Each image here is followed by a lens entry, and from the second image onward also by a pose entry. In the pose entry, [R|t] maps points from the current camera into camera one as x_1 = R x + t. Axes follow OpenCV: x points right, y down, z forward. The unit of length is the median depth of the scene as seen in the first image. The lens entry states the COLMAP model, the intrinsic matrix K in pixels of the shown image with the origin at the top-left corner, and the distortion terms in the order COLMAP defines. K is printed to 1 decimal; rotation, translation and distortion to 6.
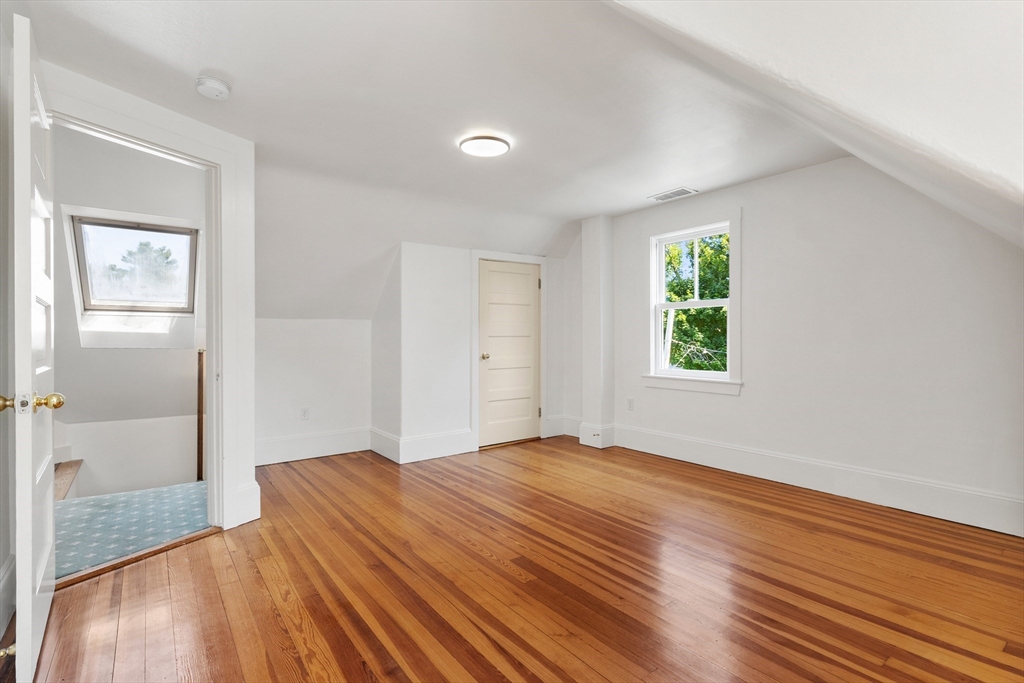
lens RADIAL K [[467.2, 0, 507.5], [0, 467.2, 343.0], [0, 0, 1]] dist [0.002592, 0.000213]
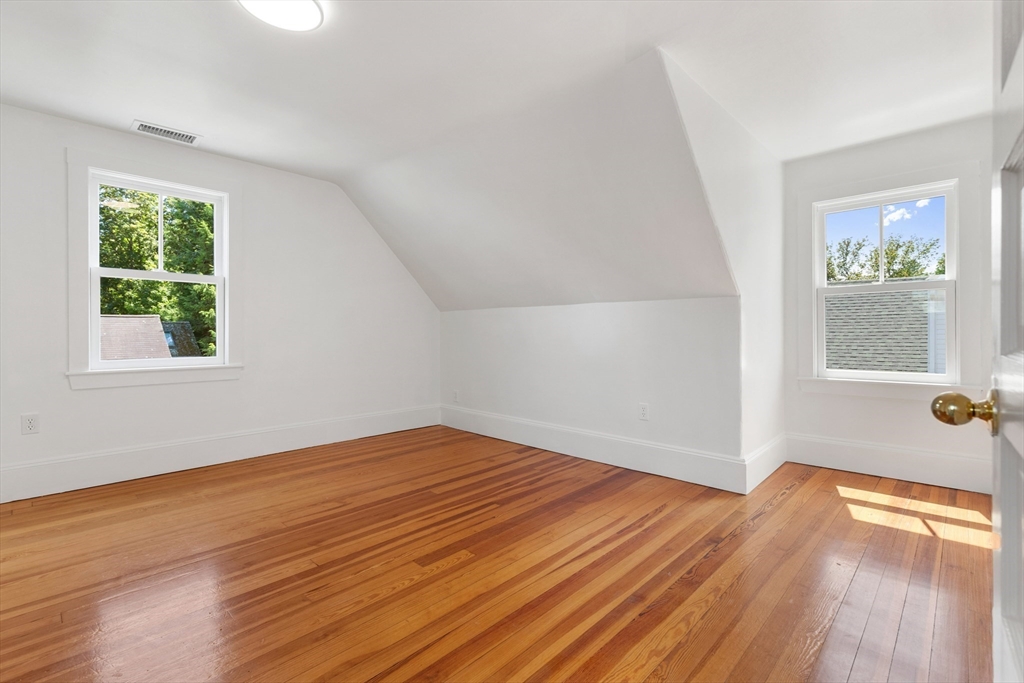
lens RADIAL K [[467.2, 0, 507.5], [0, 467.2, 343.0], [0, 0, 1]] dist [0.002592, 0.000213]
pose [[-0.141301, -0.024642, 0.989660, -0.855584], [0.006465, 0.999646, 0.025814, 0.027357], [-0.989946, 0.010046, -0.141091, 0.952367]]
